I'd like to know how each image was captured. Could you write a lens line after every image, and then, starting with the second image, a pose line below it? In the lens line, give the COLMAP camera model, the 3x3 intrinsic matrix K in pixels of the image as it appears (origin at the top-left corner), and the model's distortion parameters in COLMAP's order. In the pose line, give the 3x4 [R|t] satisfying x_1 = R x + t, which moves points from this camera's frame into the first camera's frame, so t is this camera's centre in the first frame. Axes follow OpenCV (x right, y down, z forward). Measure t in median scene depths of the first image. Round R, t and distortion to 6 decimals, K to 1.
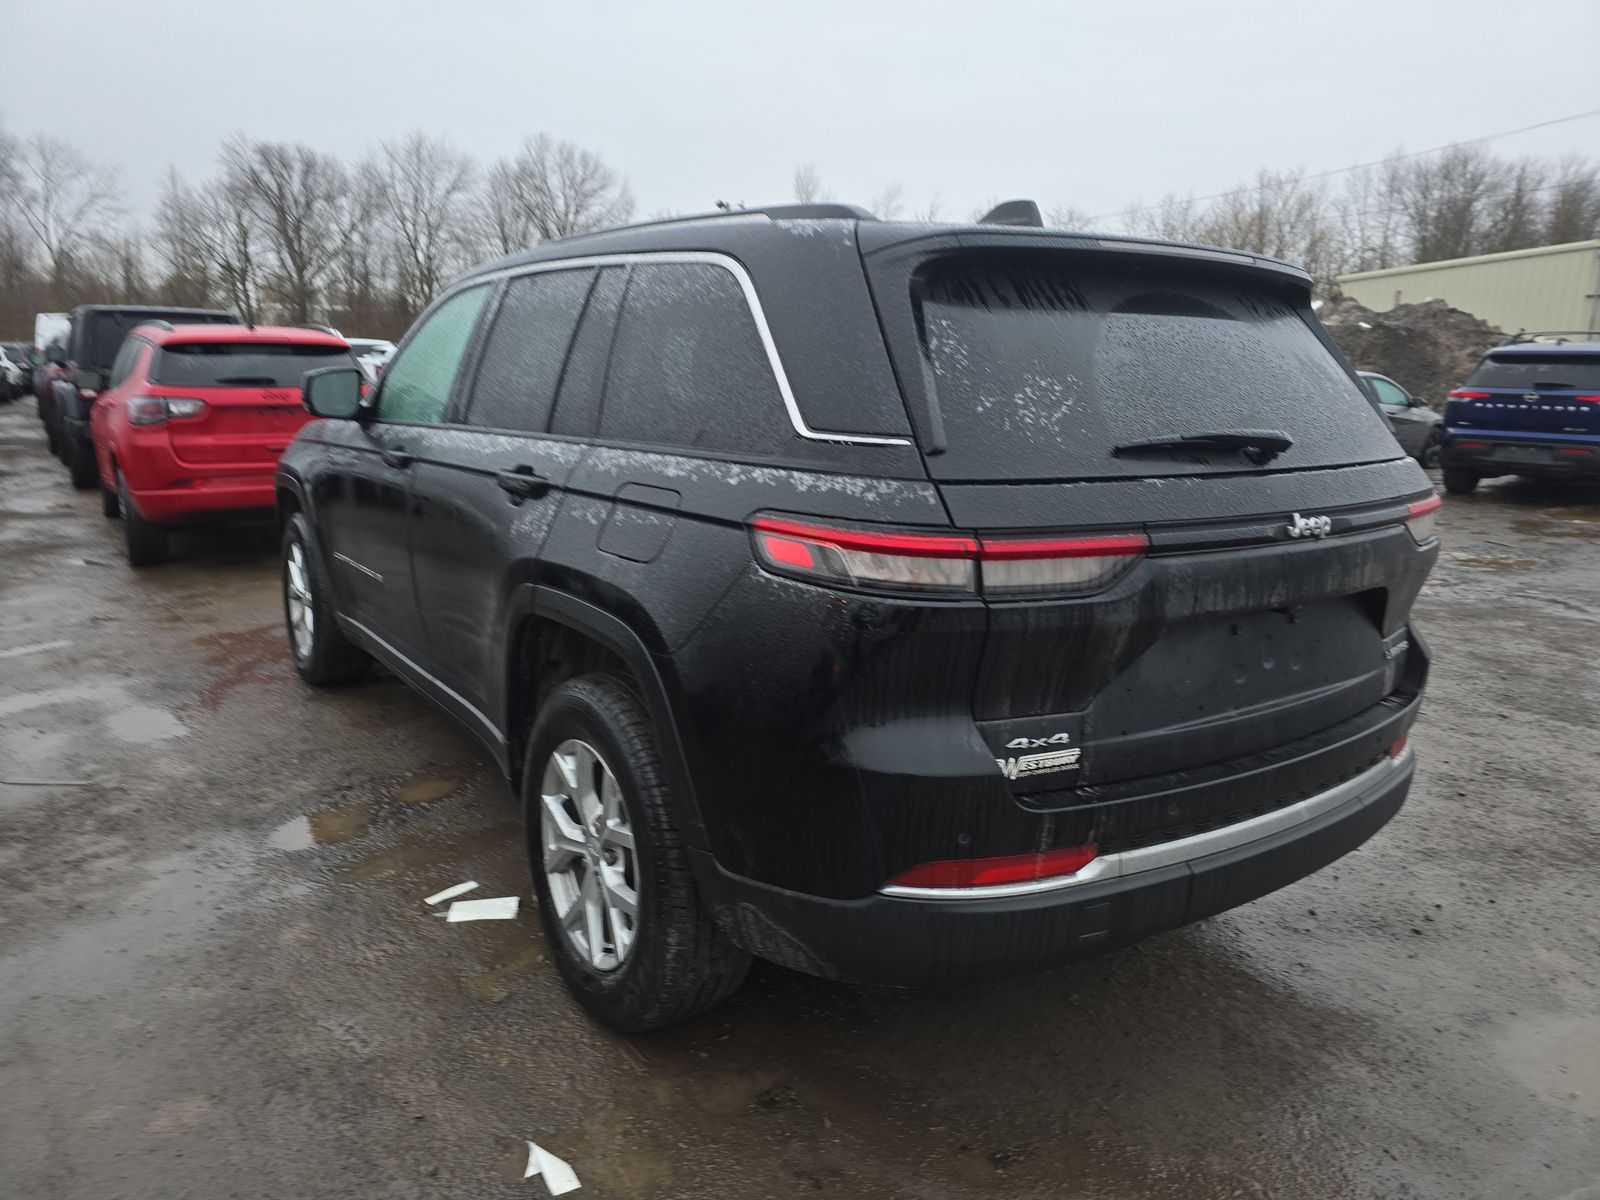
lens RADIAL K [[1077.3, 0, 791.0], [0, 1077.3, 598.8], [0, 0, 1]] dist [0.060437, -0.040286]
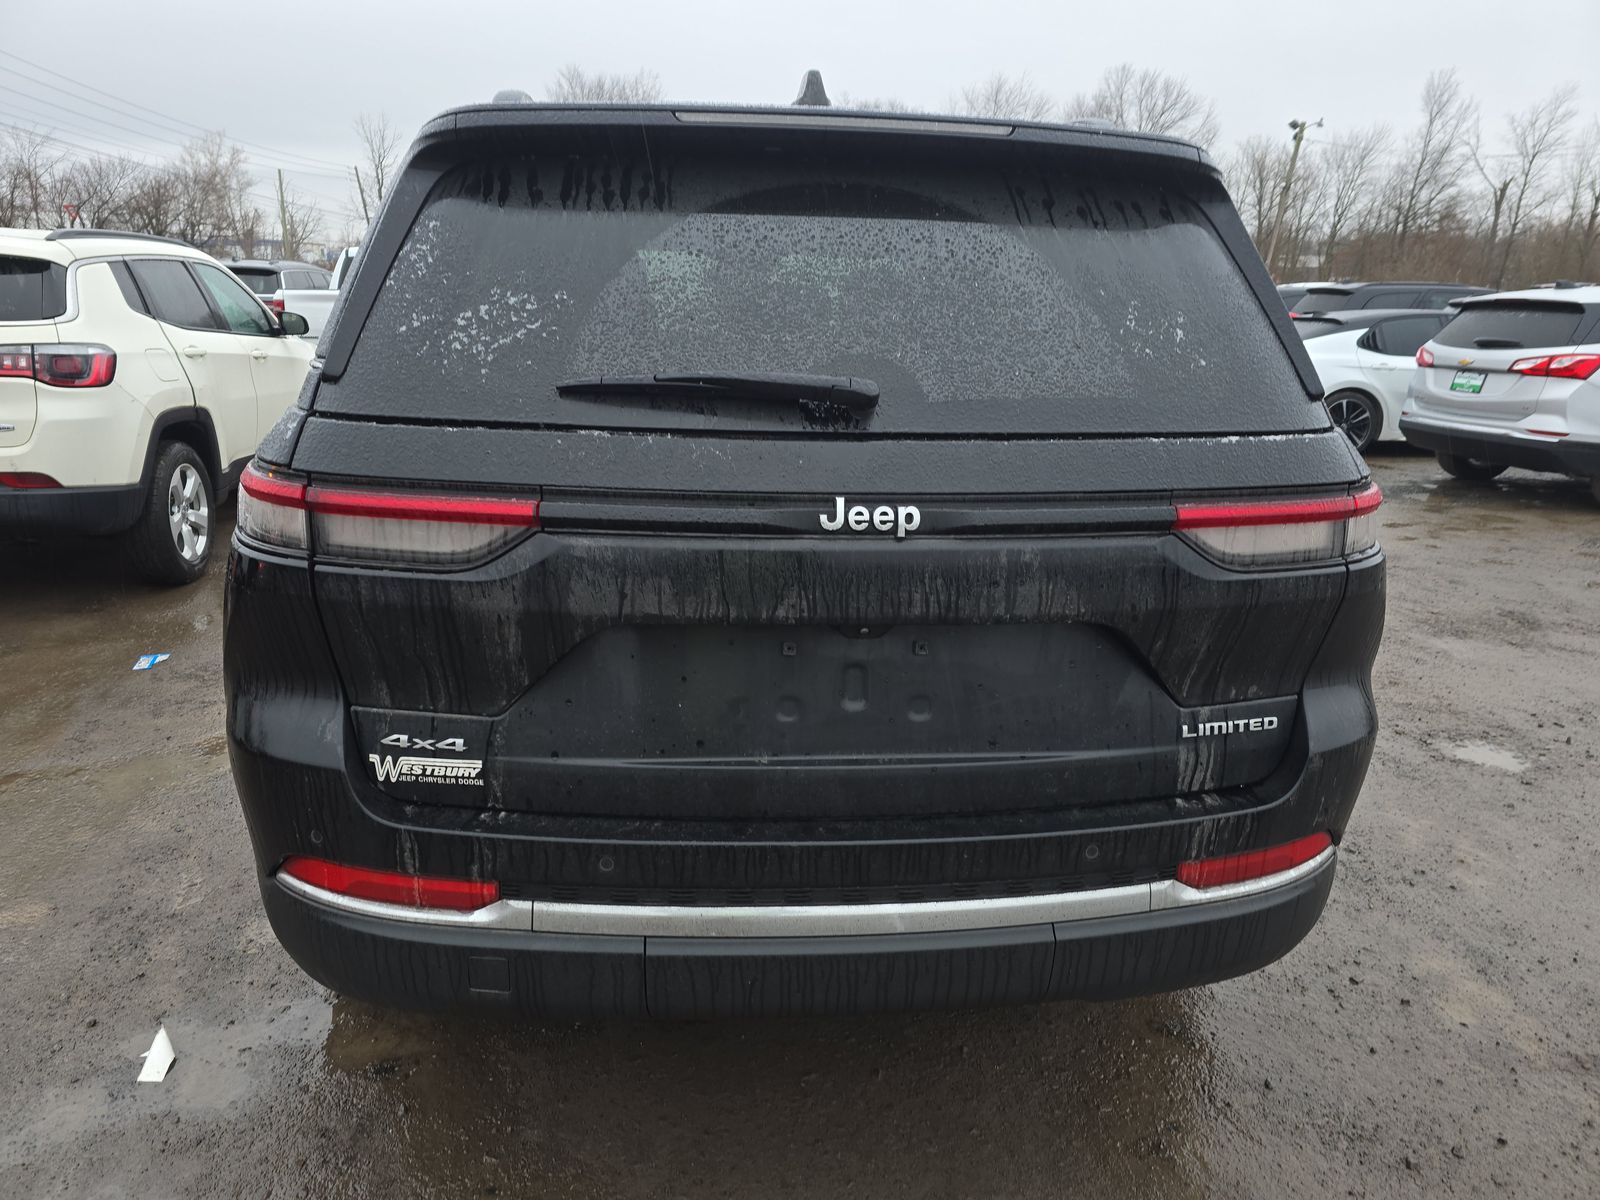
lens RADIAL K [[1077.3, 0, 790.5], [0, 1077.3, 599.6], [0, 0, 1]] dist [0.060437, -0.040286]
pose [[0.881443, 0.132366, -0.453363, 0.796914], [-0.110466, 0.991077, 0.074586, -0.064033], [0.459190, -0.015662, 0.888200, 0.385883]]
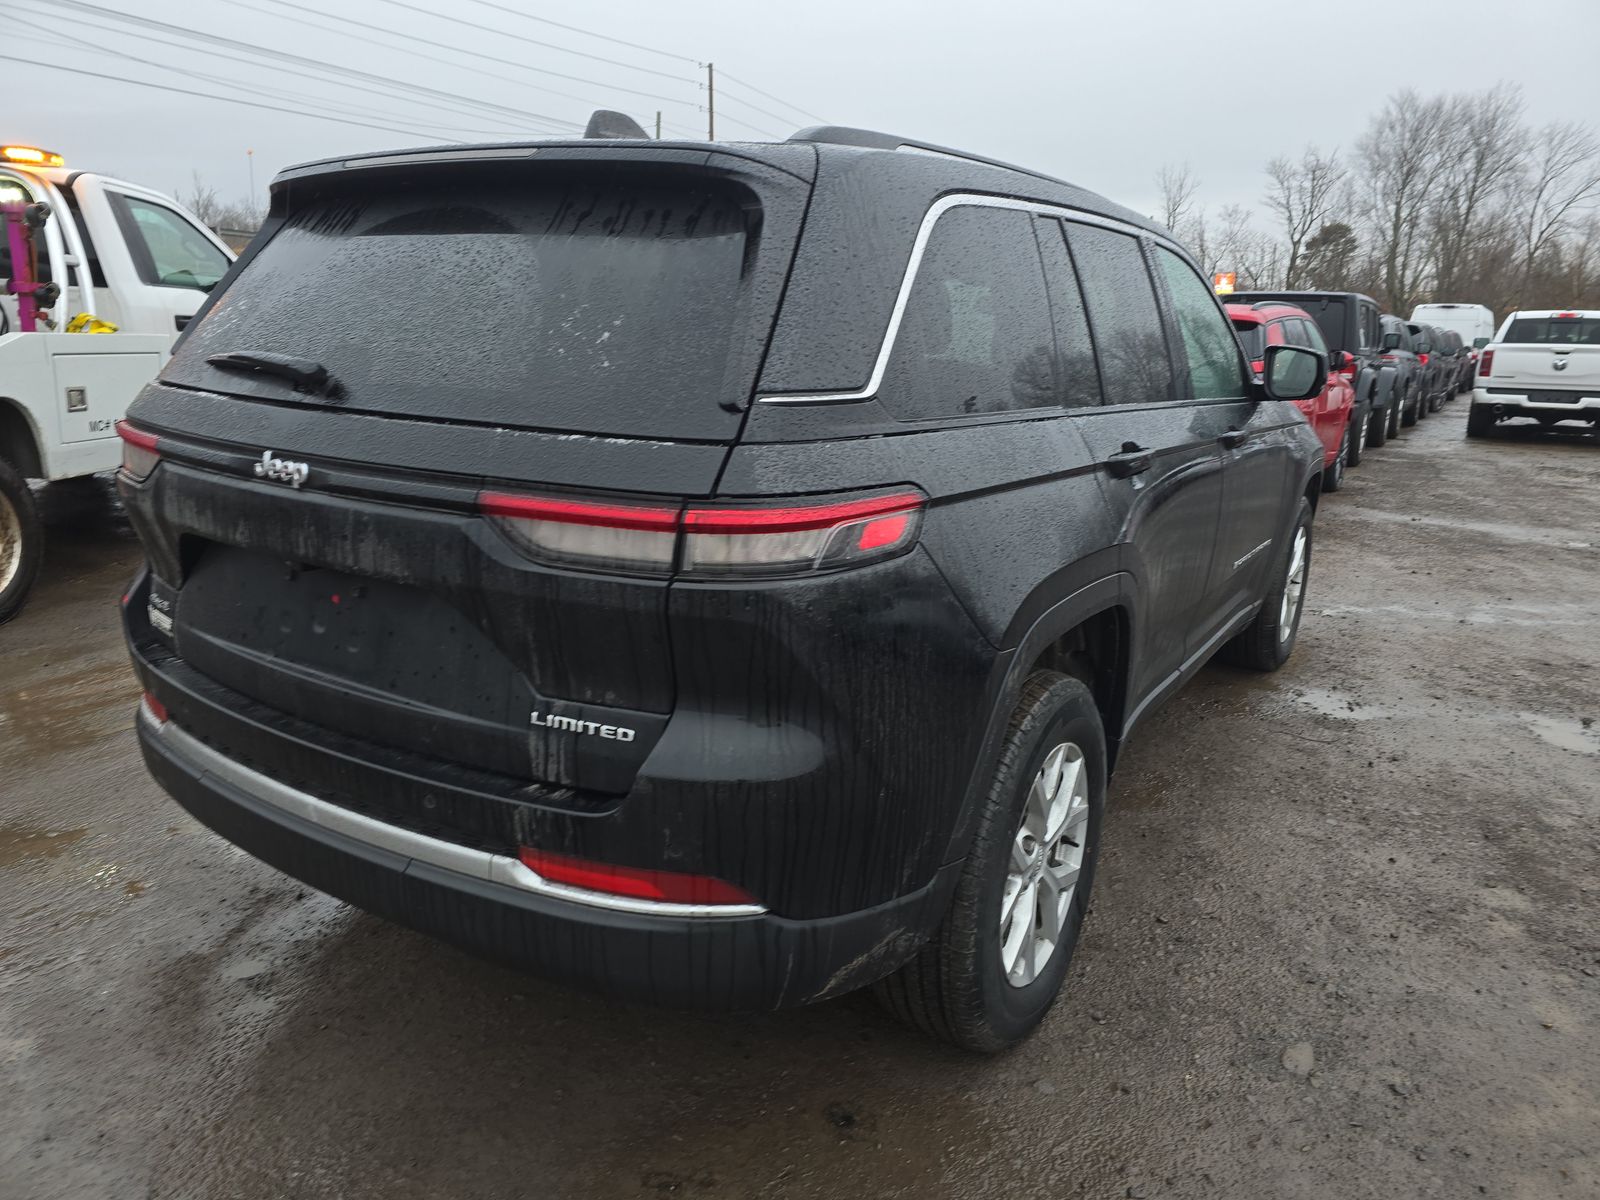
lens RADIAL K [[1077.3, 0, 798.5], [0, 1077.3, 598.9], [0, 0, 1]] dist [0.060437, -0.040286]
pose [[0.413231, 0.231122, -0.880808, 1.512728], [-0.224039, 0.963328, 0.147668, -0.197766], [0.882636, 0.136314, 0.449858, 1.048137]]
